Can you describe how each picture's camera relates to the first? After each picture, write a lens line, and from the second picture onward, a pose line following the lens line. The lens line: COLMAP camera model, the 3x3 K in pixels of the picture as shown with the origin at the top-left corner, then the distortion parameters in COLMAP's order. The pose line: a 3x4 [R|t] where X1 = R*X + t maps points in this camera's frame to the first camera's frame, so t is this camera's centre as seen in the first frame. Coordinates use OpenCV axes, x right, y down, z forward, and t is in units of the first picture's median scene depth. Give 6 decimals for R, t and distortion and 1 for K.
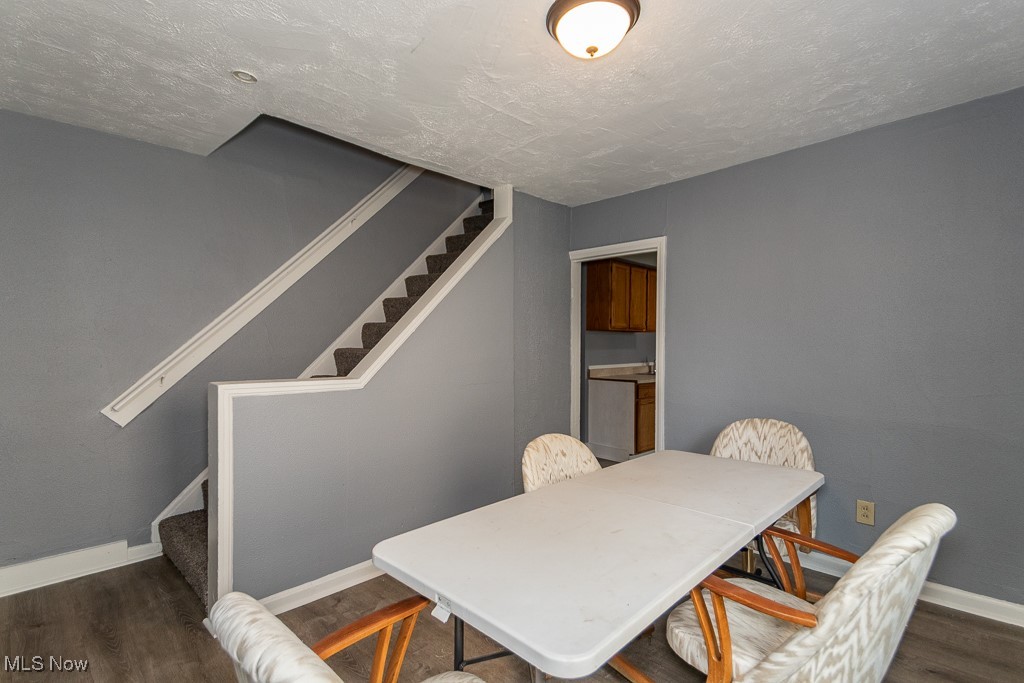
lens RADIAL K [[472.0, 0, 513.2], [0, 472.0, 365.3], [0, 0, 1]] dist [0.029351, -0.001057]
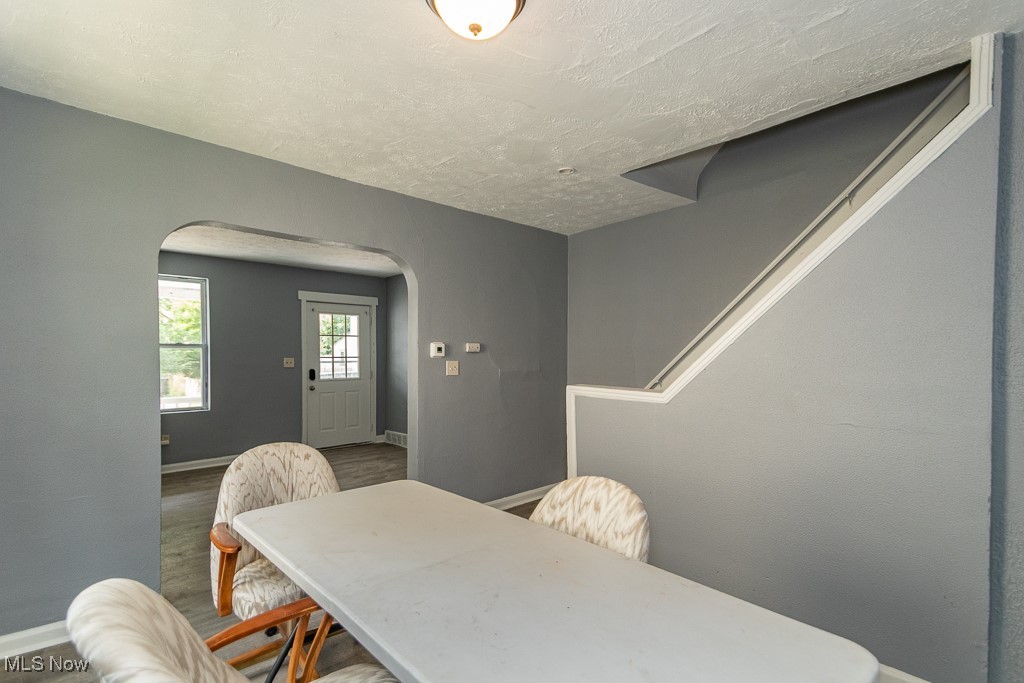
lens RADIAL K [[472.0, 0, 513.2], [0, 472.0, 365.3], [0, 0, 1]] dist [0.029351, -0.001057]
pose [[-0.030926, 0.015938, -0.999395, 0.805153], [-0.050050, 0.998594, 0.017474, -0.035810], [0.998268, 0.050560, -0.030084, 0.849741]]
